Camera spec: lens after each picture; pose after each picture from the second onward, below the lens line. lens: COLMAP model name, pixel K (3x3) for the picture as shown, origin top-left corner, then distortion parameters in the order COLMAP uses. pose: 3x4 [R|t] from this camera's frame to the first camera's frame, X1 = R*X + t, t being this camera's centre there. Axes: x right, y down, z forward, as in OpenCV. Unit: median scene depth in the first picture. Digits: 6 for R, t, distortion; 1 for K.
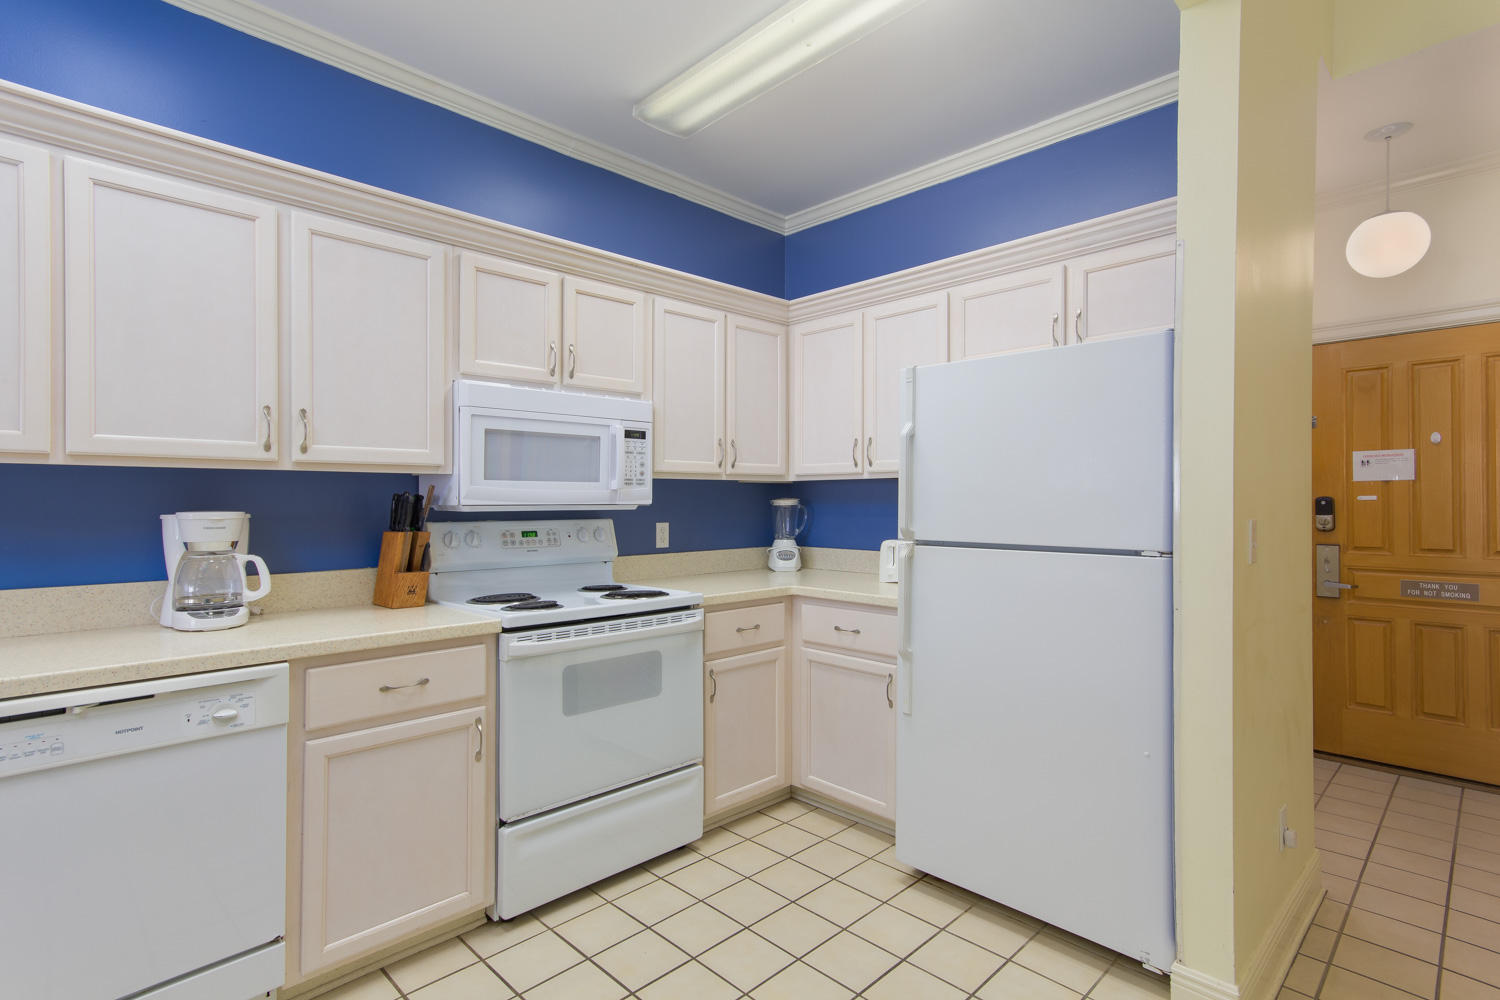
lens RADIAL K [[731.6, 0, 750.0], [0, 731.6, 500.0], [0, 0, 1]] dist [-0.004534, 0.043432]
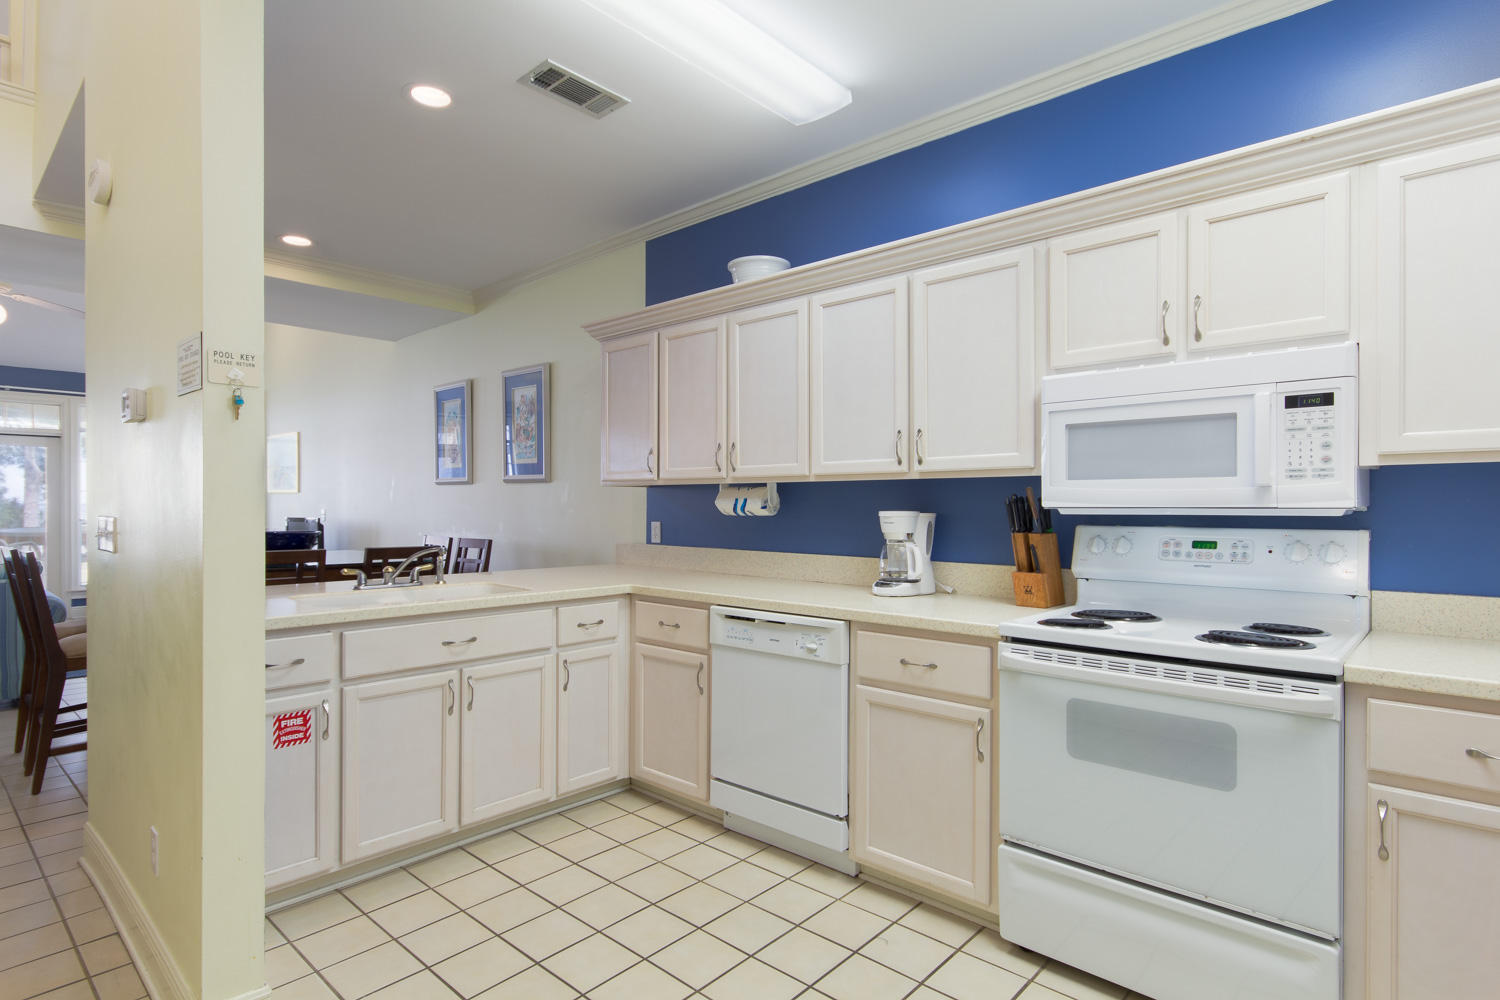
lens RADIAL K [[759.7, 0, 768.2], [0, 759.7, 510.6], [0, 0, 1]] dist [0.021955, -0.000445]
pose [[0.096089, 0.007949, -0.995341, 0.562398], [0.002186, 0.999964, 0.008197, 0.002054], [0.995370, -0.002964, 0.096068, 0.535242]]
